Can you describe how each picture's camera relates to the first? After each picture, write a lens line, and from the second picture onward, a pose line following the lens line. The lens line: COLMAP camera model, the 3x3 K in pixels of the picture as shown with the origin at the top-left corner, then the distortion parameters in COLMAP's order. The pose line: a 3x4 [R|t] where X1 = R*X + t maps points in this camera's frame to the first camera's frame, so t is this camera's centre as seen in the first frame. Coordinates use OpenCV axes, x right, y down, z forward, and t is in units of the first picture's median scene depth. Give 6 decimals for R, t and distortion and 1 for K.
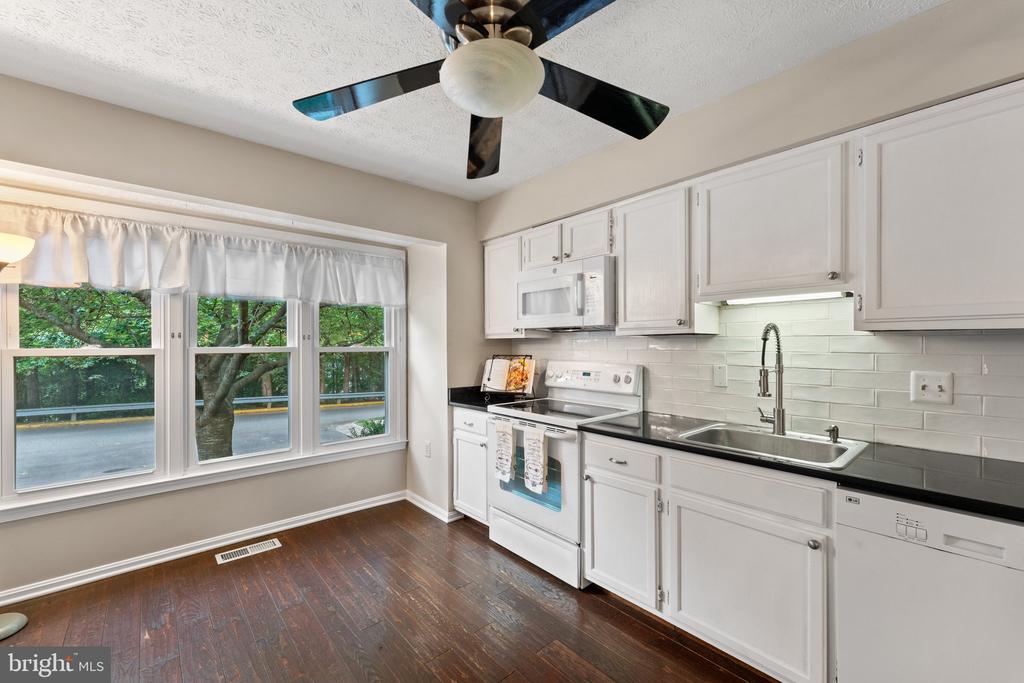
lens RADIAL K [[416.7, 0, 512.0], [0, 416.7, 341.5], [0, 0, 1]] dist [-0.000041, 0.000018]
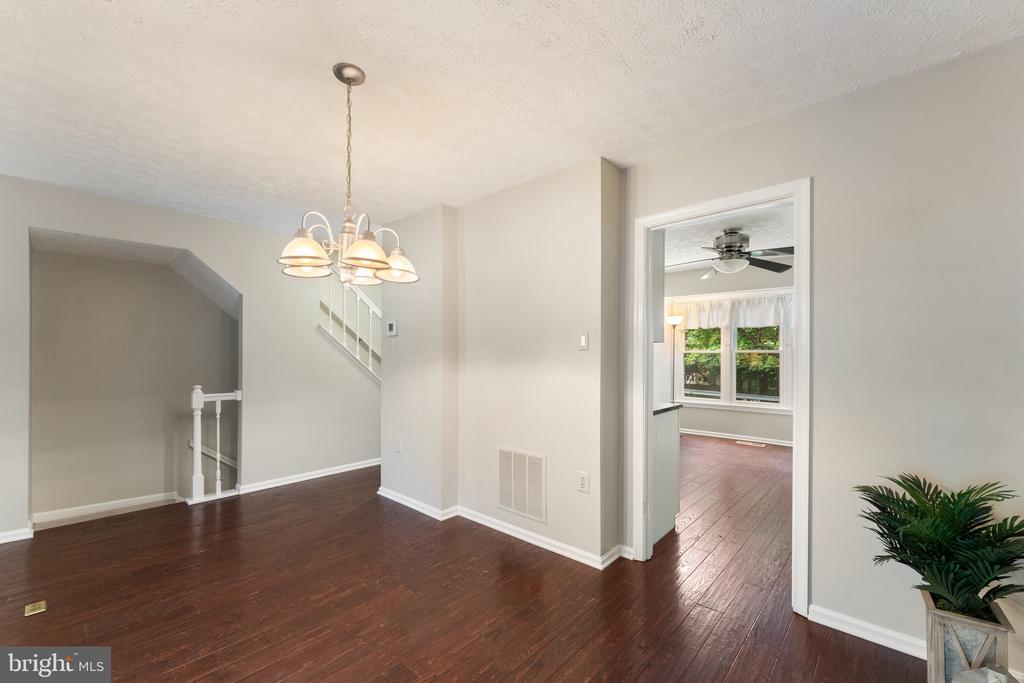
lens RADIAL K [[420.4, 0, 513.0], [0, 420.4, 353.5], [0, 0, 1]] dist [-0.001864, -0.000010]
pose [[0.102448, 0.006028, -0.994720, 1.407549], [0.001130, 0.999980, 0.006177, 0.017461], [0.994738, -0.001757, 0.102439, -0.463880]]
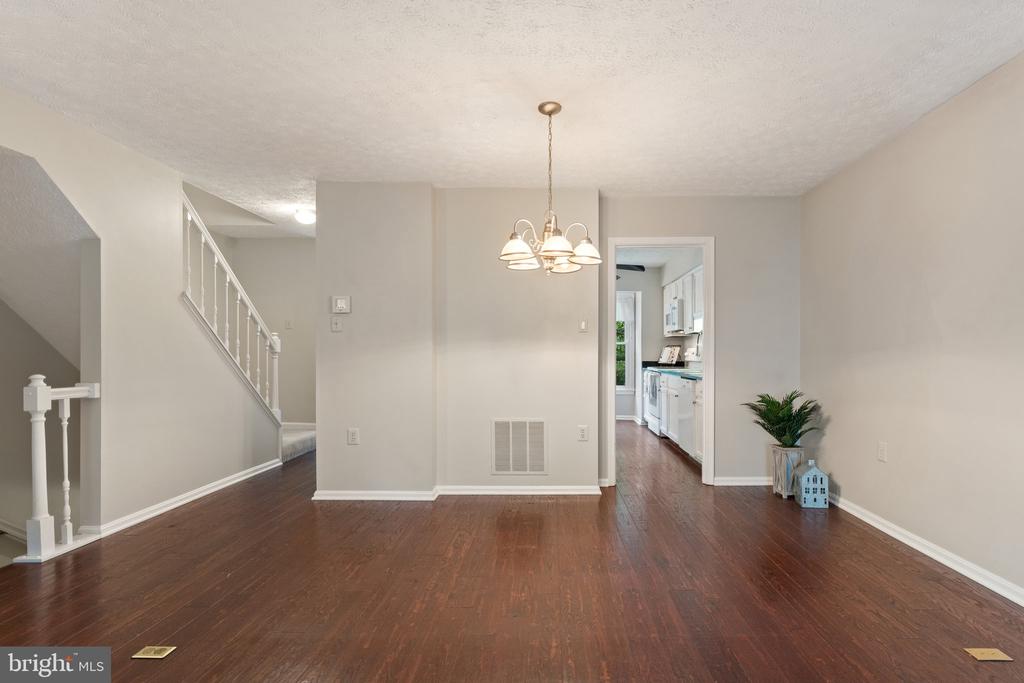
lens RADIAL K [[517.1, 0, 547.2], [0, 517.1, 352.9], [0, 0, 1]] dist [-0.002507, -0.000184]
pose [[0.738794, 0.008527, -0.673878, 1.427434], [-0.006874, 0.999963, 0.005118, 0.070731], [0.673897, 0.000851, 0.738825, -1.418655]]
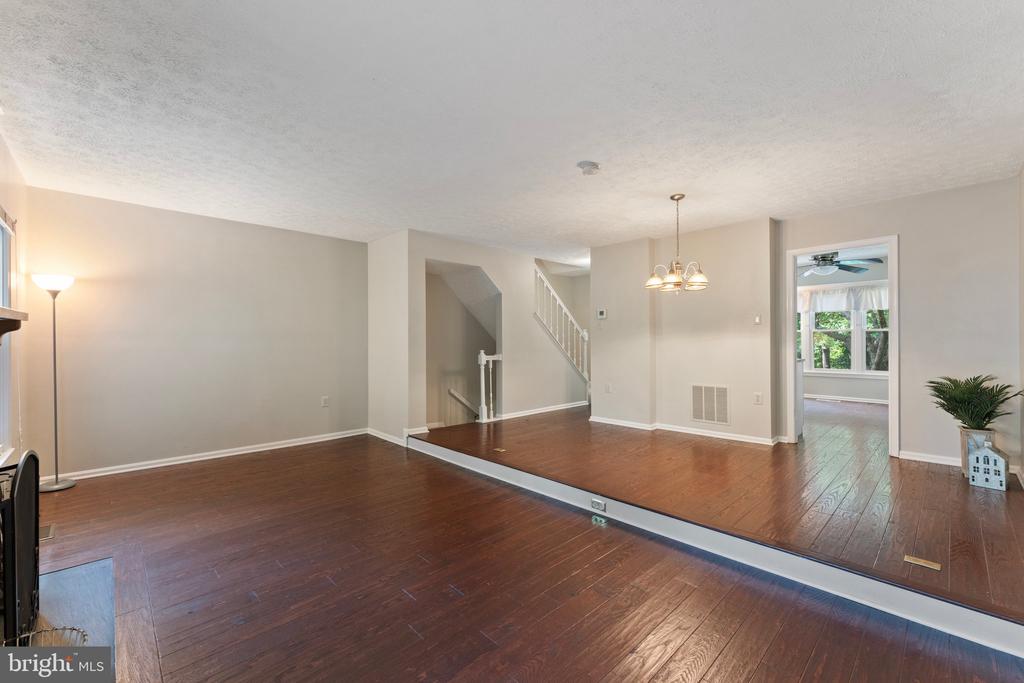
lens RADIAL K [[419.7, 0, 510.3], [0, 419.7, 338.1], [0, 0, 1]] dist [0.000294, 0.000146]
pose [[0.037940, -0.002027, -0.999278, 2.138093], [0.003744, 0.999991, -0.001887, 0.070298], [0.999273, -0.003670, 0.037948, -1.277572]]
